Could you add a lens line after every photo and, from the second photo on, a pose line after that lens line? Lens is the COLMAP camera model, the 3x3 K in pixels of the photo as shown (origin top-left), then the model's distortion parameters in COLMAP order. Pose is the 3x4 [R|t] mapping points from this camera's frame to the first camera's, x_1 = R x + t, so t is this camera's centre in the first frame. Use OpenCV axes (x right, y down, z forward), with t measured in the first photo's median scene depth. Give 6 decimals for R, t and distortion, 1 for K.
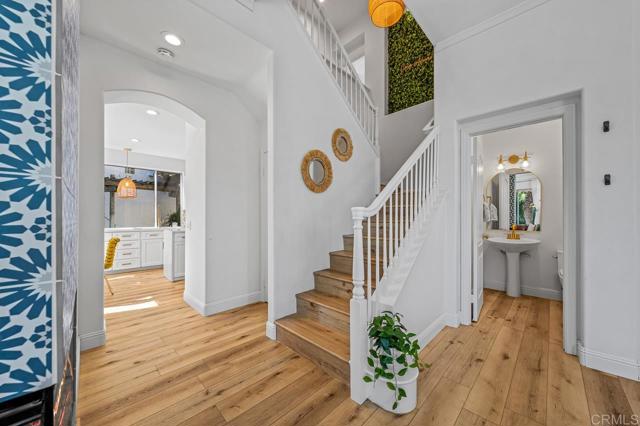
lens RADIAL K [[234.7, 0, 321.9], [0, 234.7, 216.6], [0, 0, 1]] dist [-0.002564, -0.000072]
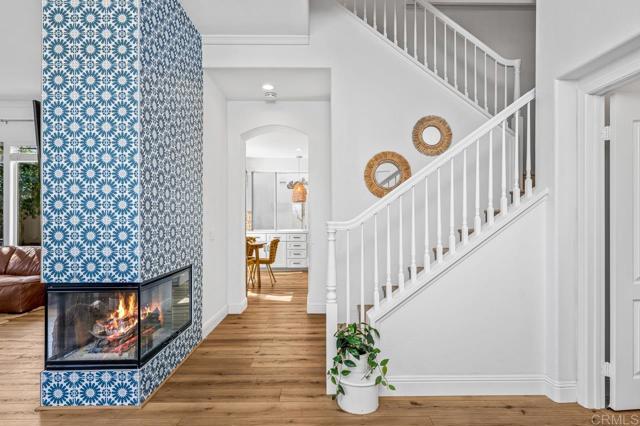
lens RADIAL K [[345.5, 0, 320.0], [0, 345.5, 213.0], [0, 0, 1]] dist [0.005049, 0.000989]
pose [[0.714552, -0.006798, -0.699549, 0.500723], [0.005123, 0.999977, -0.004485, -0.029438], [0.699564, -0.000379, 0.714570, -0.088242]]
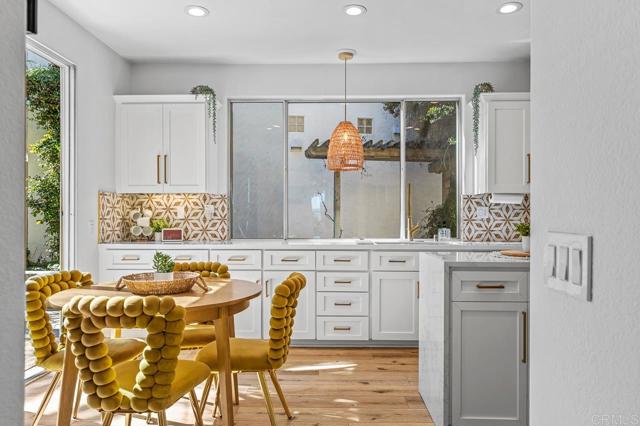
lens RADIAL K [[441.7, 0, 331.6], [0, 441.7, 218.6], [0, 0, 1]] dist [-0.000508, -0.000086]
pose [[0.707468, 0.001524, -0.706744, -0.417766], [0.003666, 0.999976, 0.005826, 0.007330], [0.706736, -0.006713, 0.707445, 0.612419]]
